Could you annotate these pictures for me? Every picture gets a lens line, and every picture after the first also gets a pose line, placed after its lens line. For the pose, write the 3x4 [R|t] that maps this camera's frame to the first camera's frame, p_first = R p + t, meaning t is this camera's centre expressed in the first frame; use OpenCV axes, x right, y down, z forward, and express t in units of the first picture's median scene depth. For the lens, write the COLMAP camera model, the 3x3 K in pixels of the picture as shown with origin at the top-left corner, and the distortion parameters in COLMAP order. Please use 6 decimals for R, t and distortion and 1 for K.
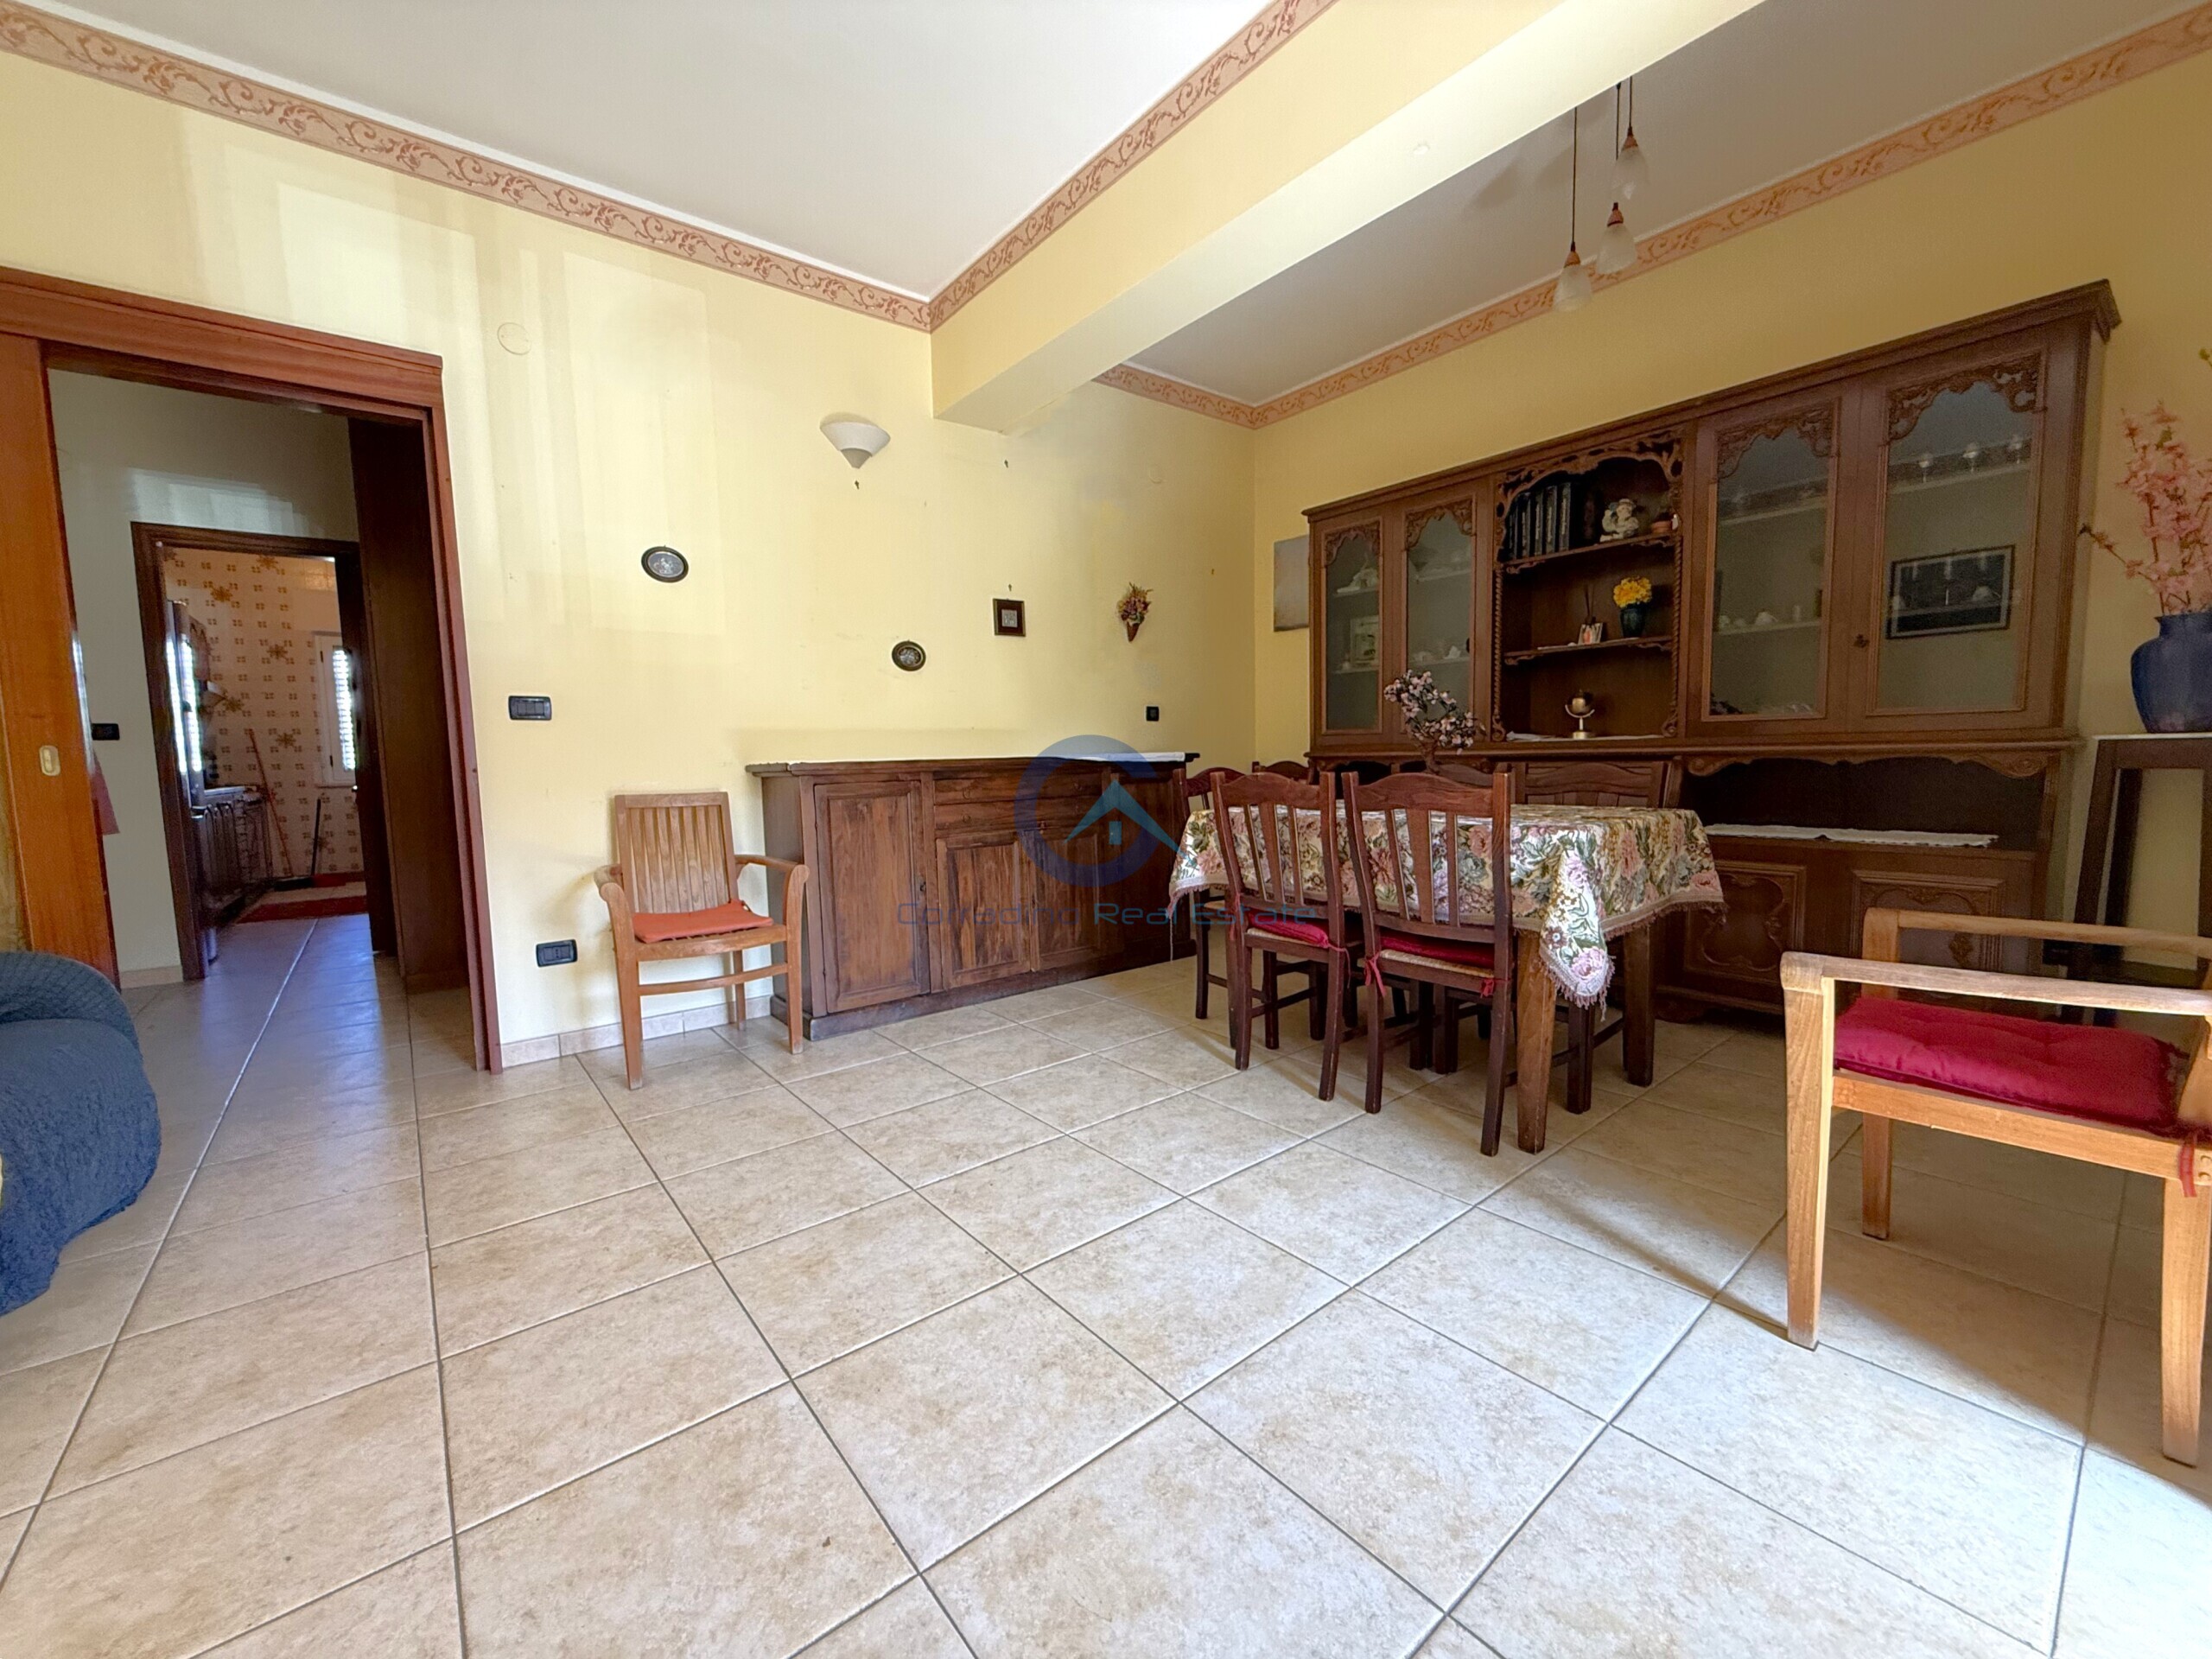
lens RADIAL K [[887.5, 0, 1105.3], [0, 887.5, 829.3], [0, 0, 1]] dist [-0.000512, -0.000040]
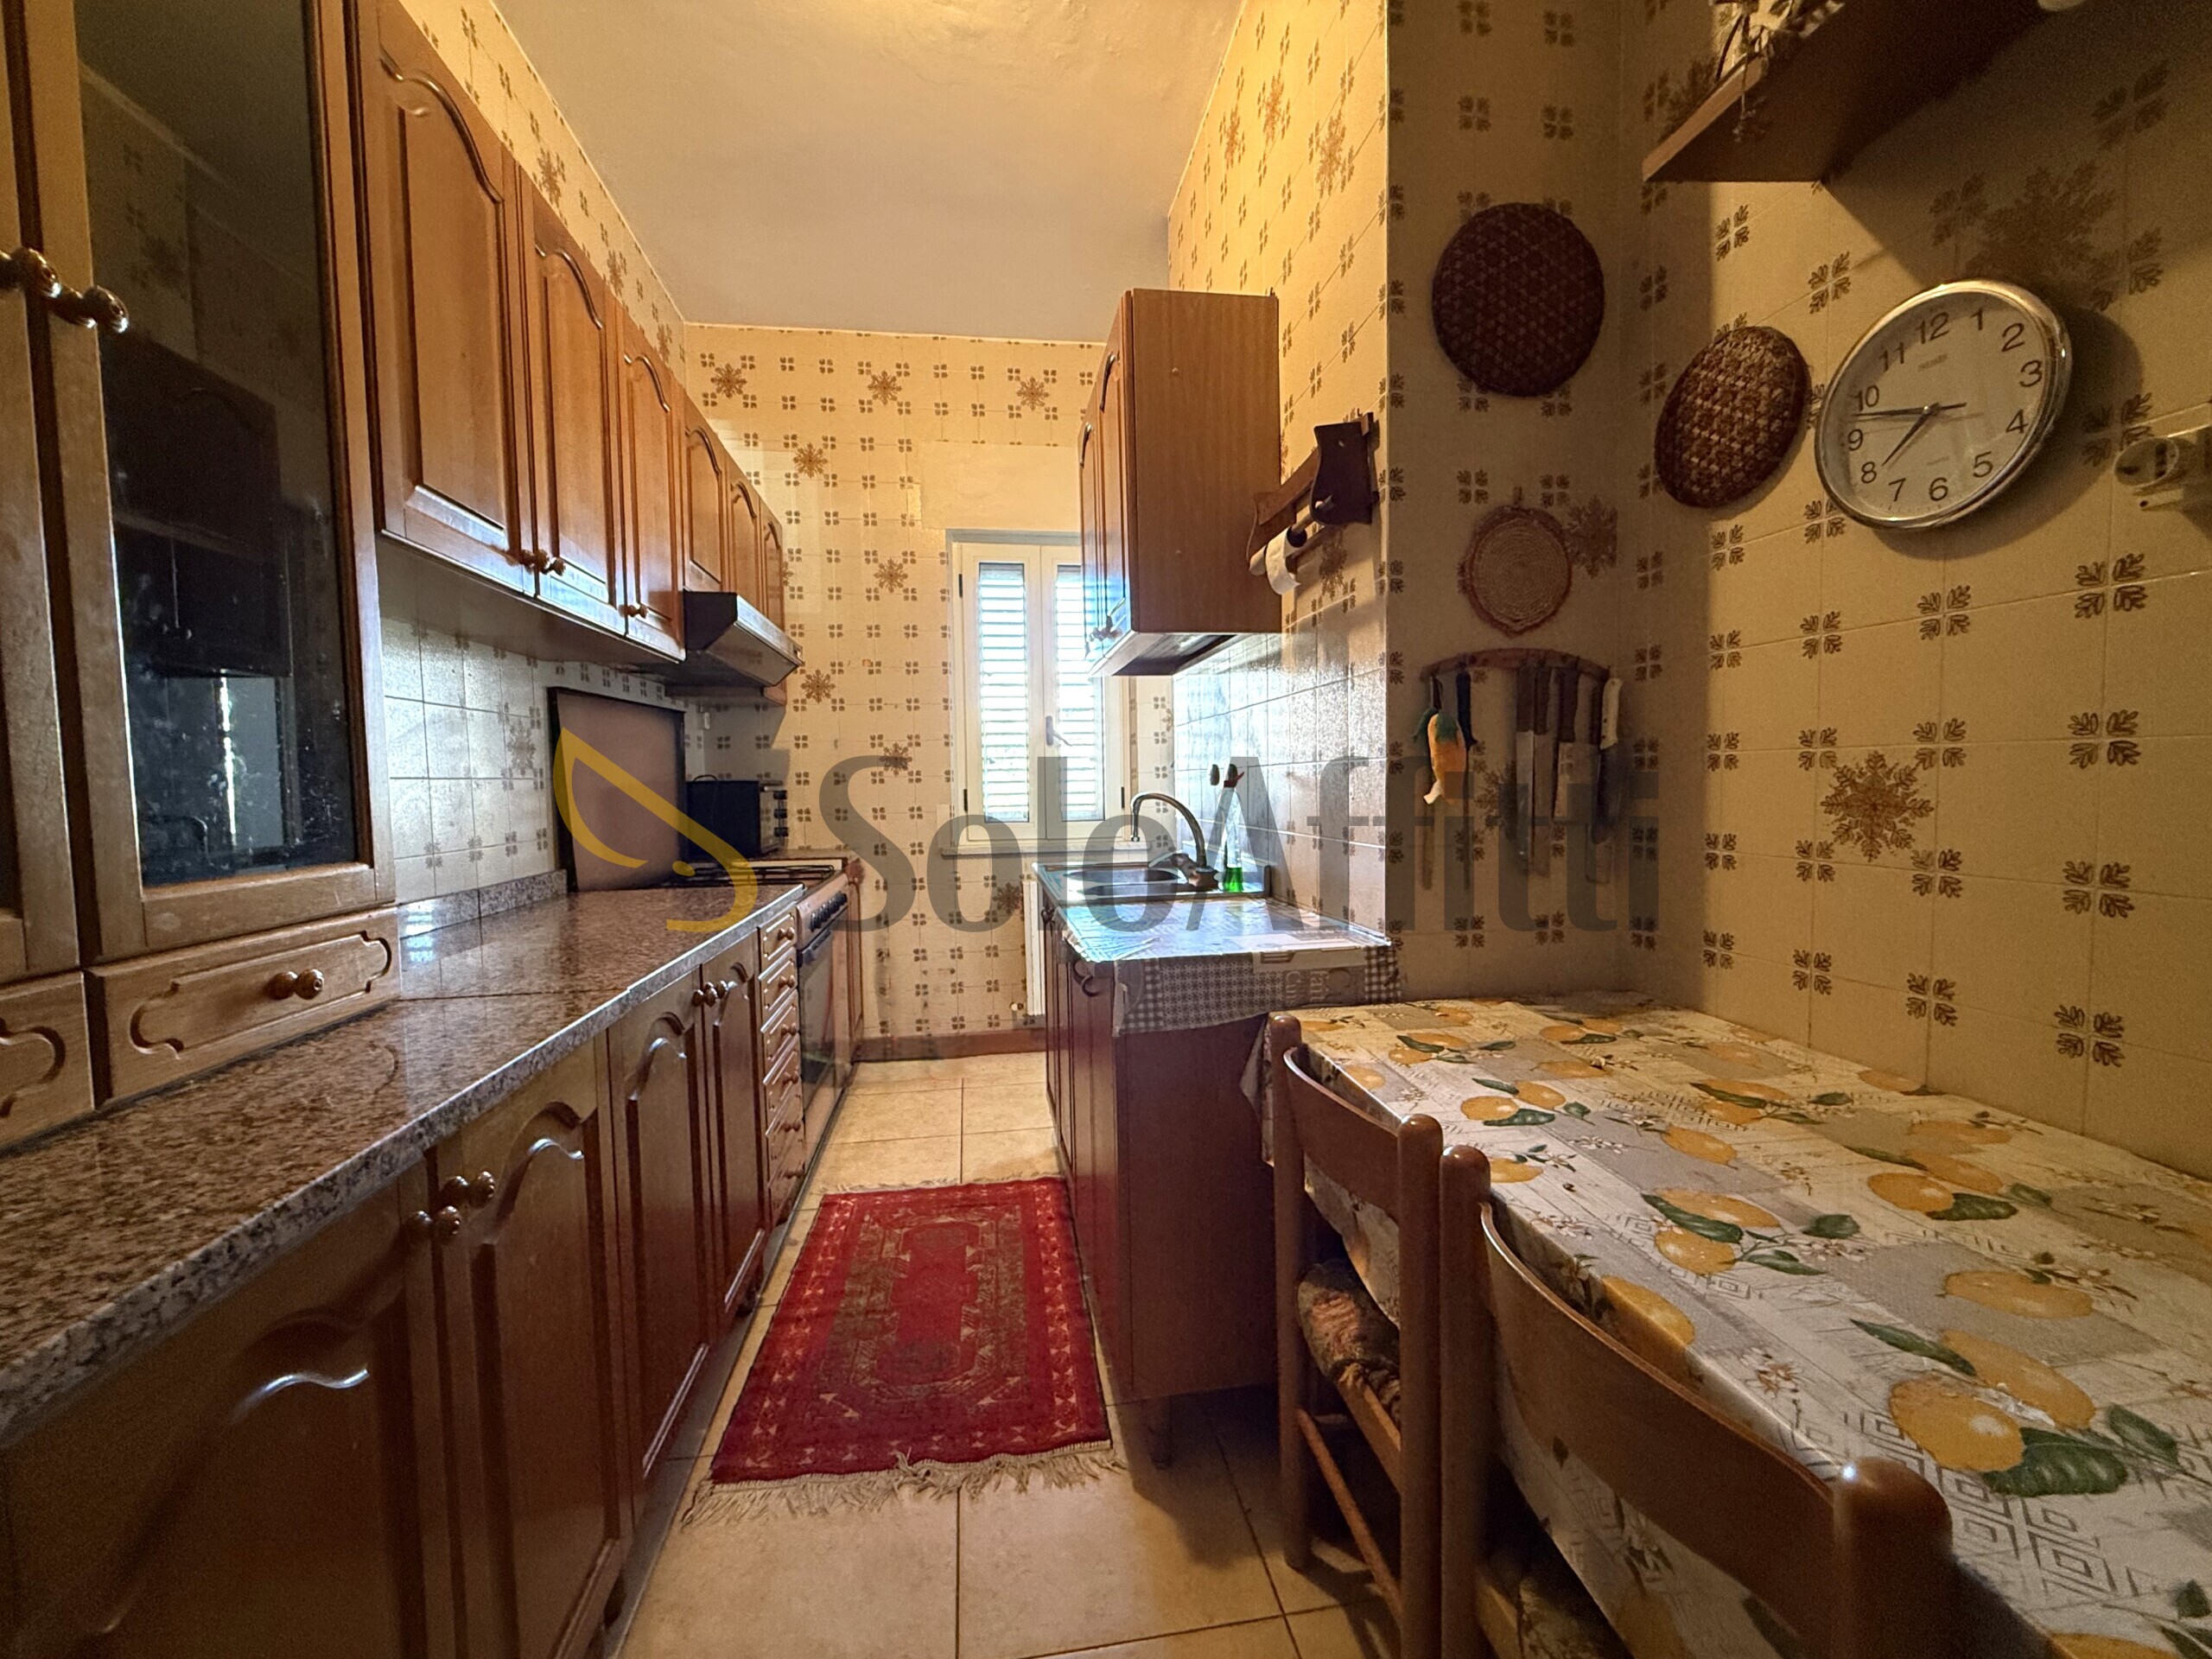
lens RADIAL K [[887.5, 0, 1107.4], [0, 887.5, 825.9], [0, 0, 1]] dist [-0.000512, -0.000040]
pose [[0.827801, 0.031189, -0.560155, -0.569020], [-0.048013, 0.998729, -0.015346, -0.063384], [0.558964, 0.039598, 0.828246, 0.680061]]
